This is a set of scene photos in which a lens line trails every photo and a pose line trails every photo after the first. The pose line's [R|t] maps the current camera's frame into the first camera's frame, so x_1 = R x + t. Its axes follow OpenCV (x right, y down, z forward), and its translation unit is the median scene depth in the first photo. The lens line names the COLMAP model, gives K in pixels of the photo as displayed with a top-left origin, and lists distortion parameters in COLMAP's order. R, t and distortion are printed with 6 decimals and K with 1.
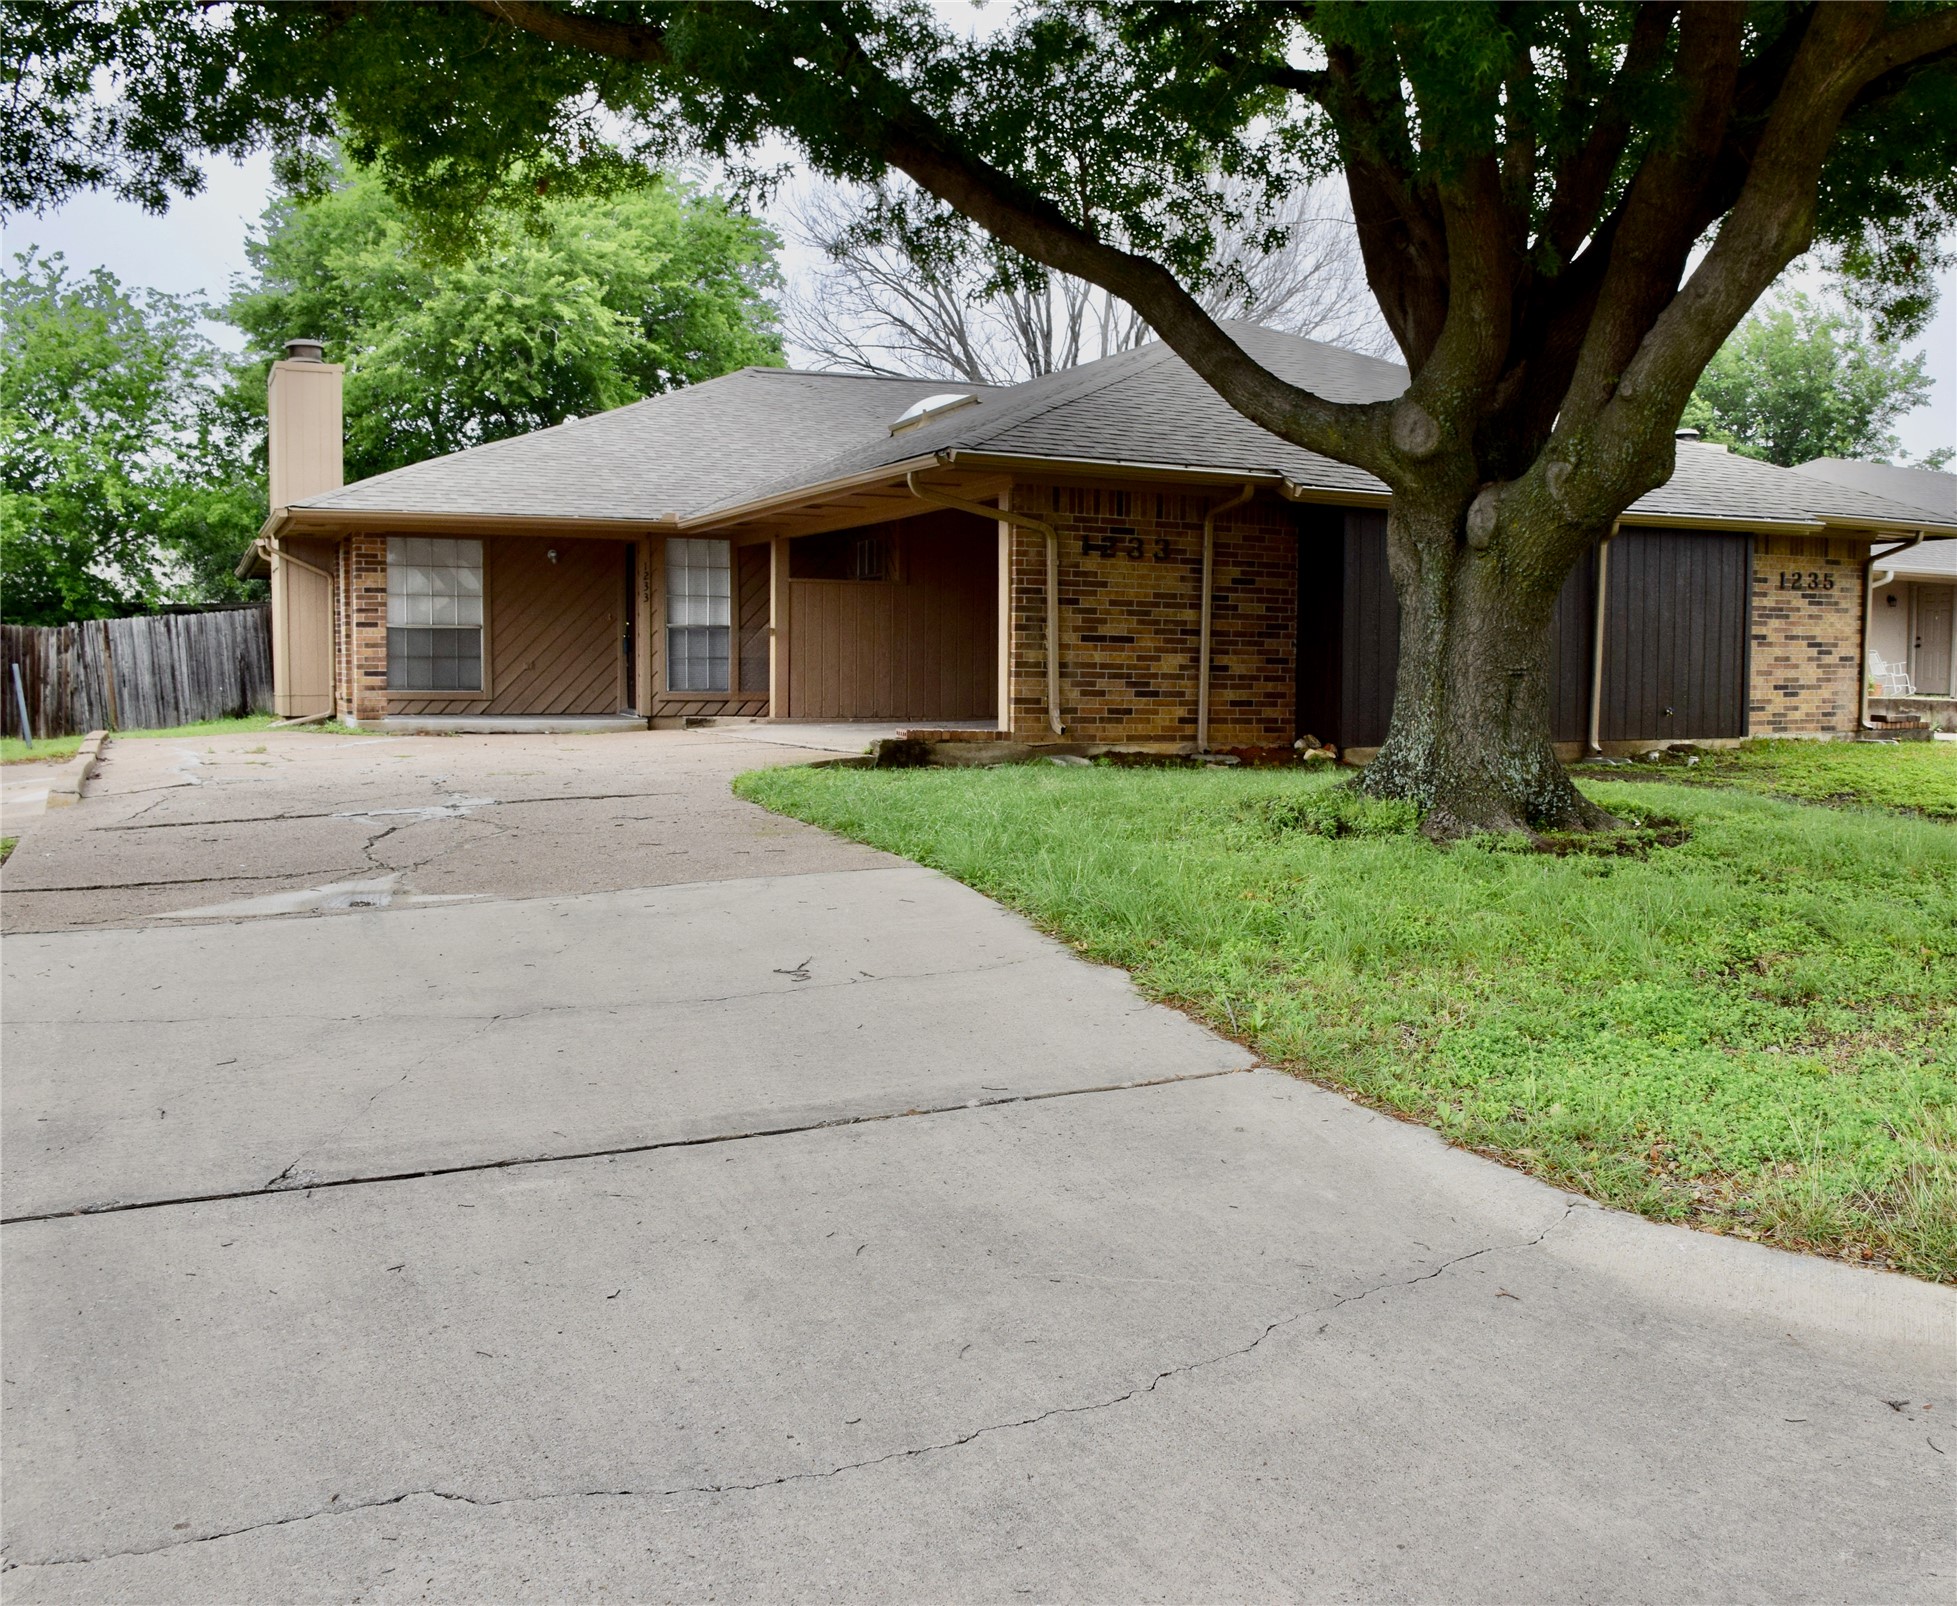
lens RADIAL K [[1948.3, 0, 978.5], [0, 1948.3, 803.0], [0, 0, 1]] dist [-0.095214, -0.008383]
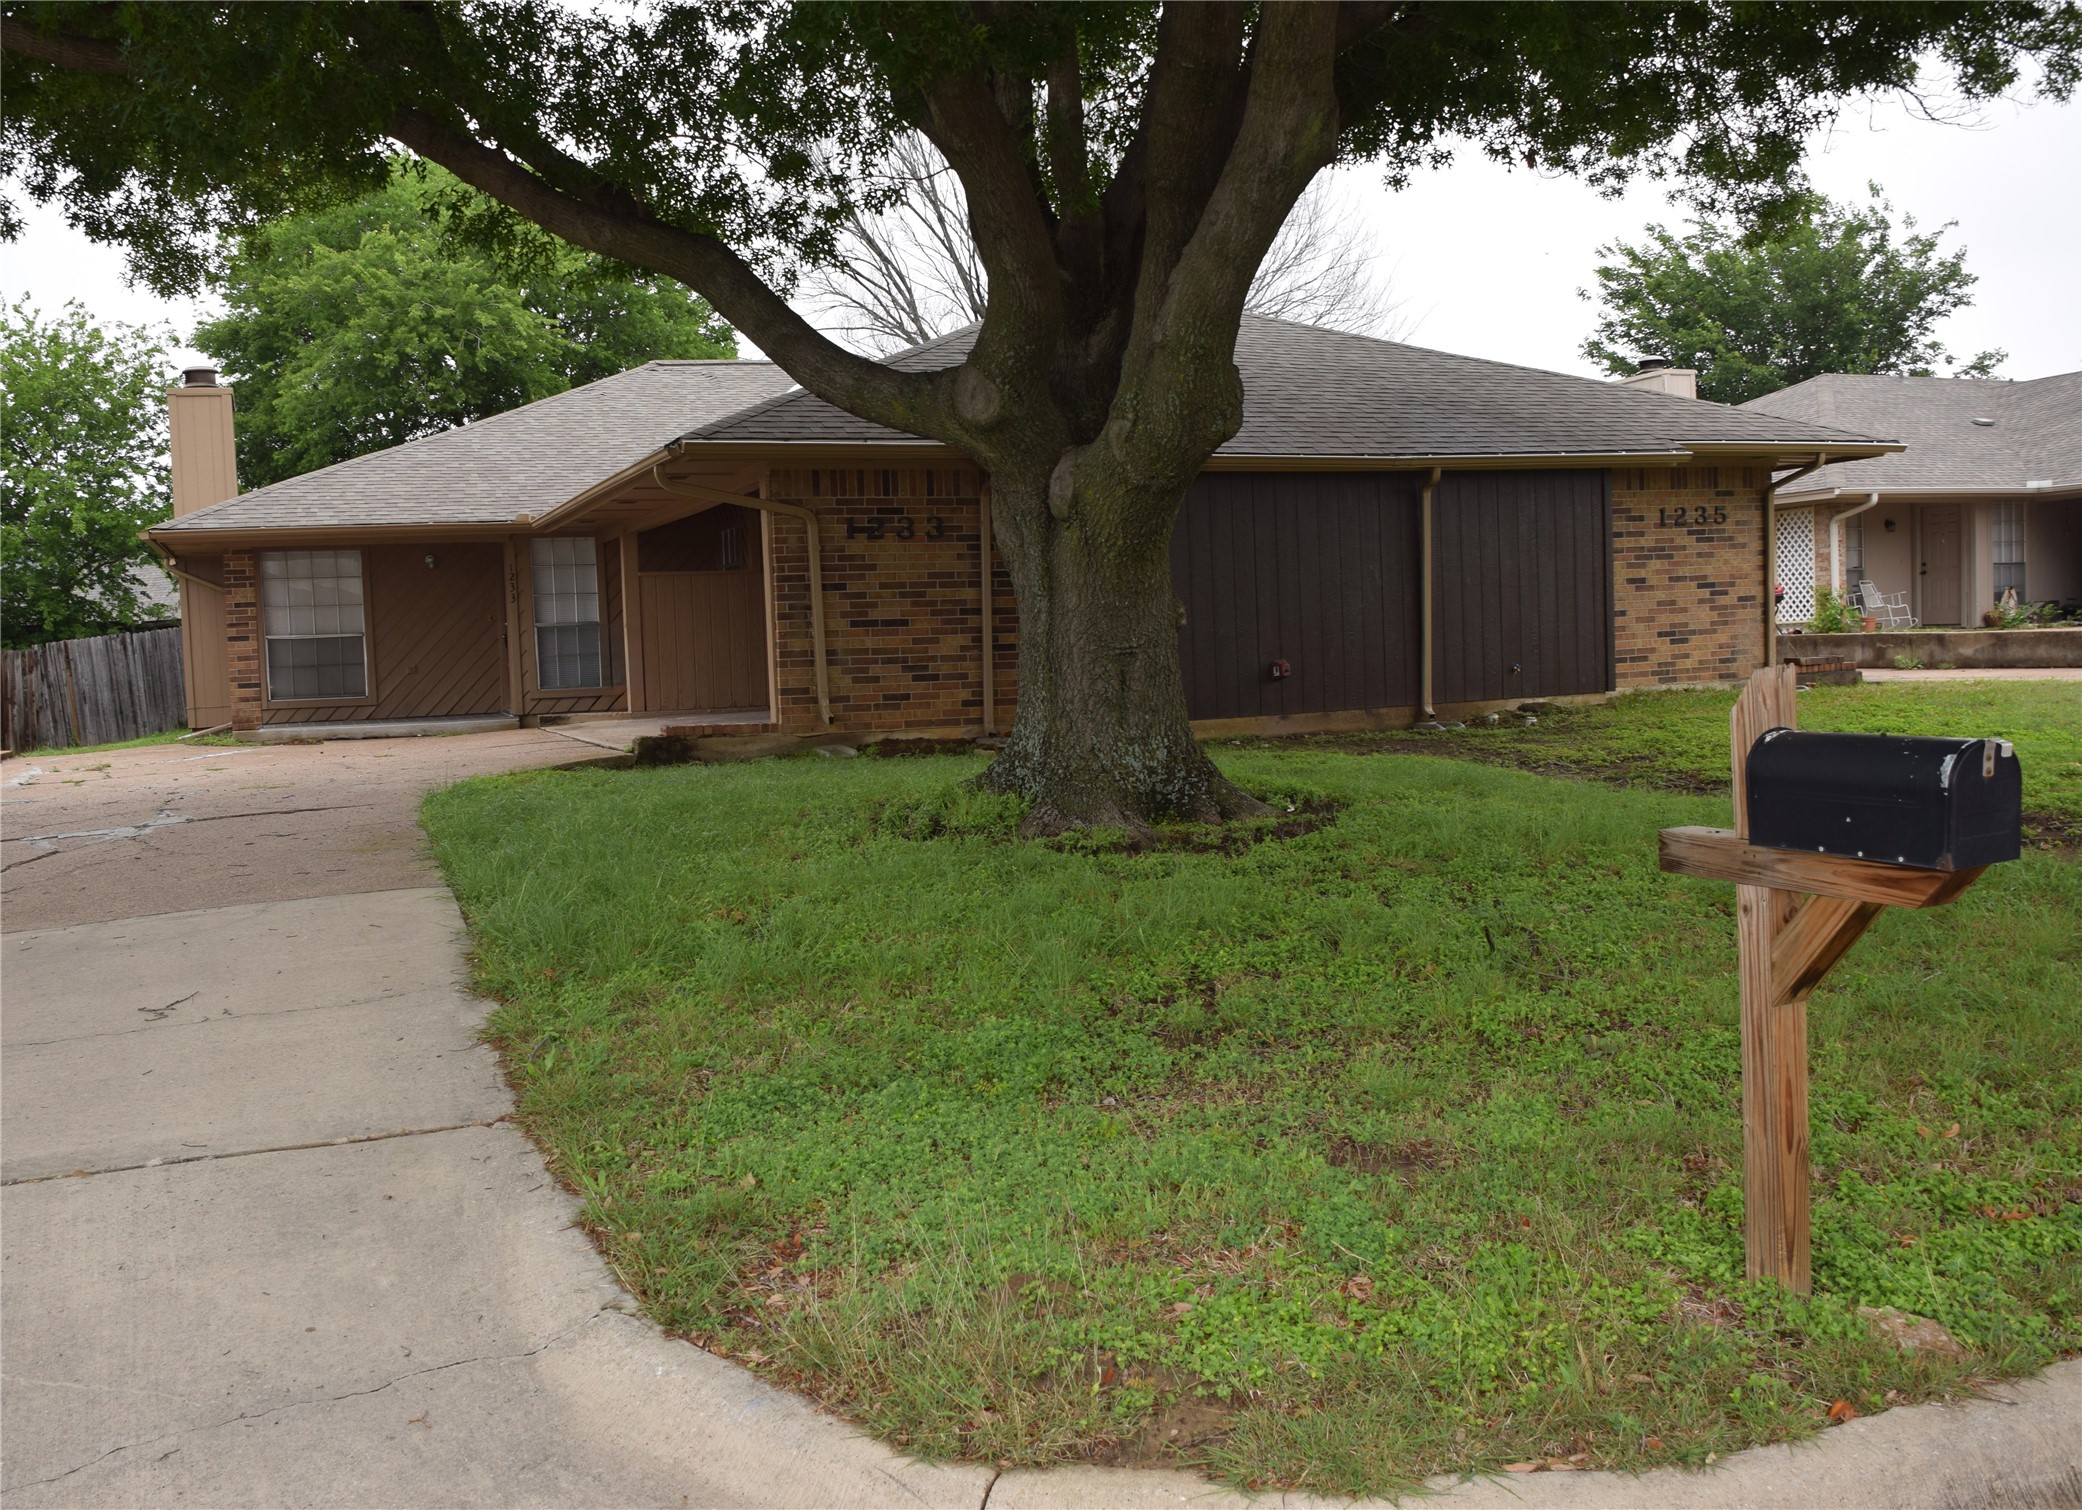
lens RADIAL K [[1898.8, 0, 1040.8], [0, 1898.8, 711.1], [0, 0, 1]] dist [-0.075678, 0.012852]
pose [[0.988696, -0.040885, -0.144255, 0.252237], [0.037587, 0.998967, -0.025519, -0.012086], [0.145149, 0.019808, 0.989211, 0.070146]]
